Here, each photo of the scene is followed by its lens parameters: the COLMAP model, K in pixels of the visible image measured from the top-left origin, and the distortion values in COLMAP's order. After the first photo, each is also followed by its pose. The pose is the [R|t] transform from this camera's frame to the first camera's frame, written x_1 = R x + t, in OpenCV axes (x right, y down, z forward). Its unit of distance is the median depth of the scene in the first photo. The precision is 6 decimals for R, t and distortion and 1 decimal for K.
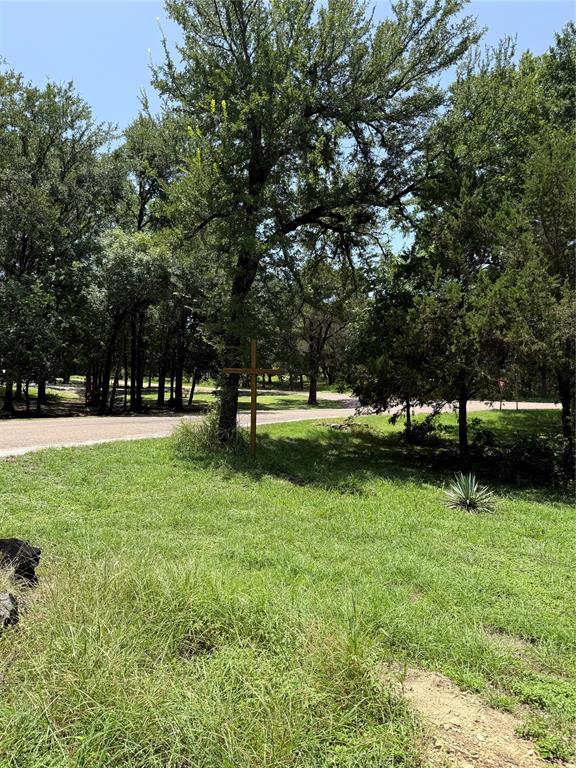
lens RADIAL K [[539.7, 0, 289.5], [0, 539.7, 384.6], [0, 0, 1]] dist [0.053733, -0.067392]
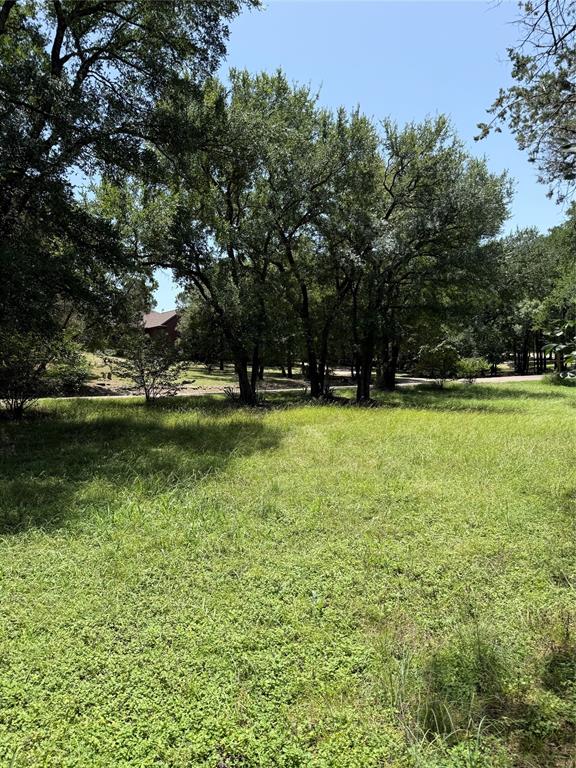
lens RADIAL K [[539.7, 0, 289.7], [0, 539.7, 384.5], [0, 0, 1]] dist [0.053733, -0.067392]
pose [[0.740039, -0.036291, -0.671584, 0.552906], [0.081414, 0.996034, 0.035889, -0.081079], [0.667618, -0.081235, 0.740059, -1.614827]]
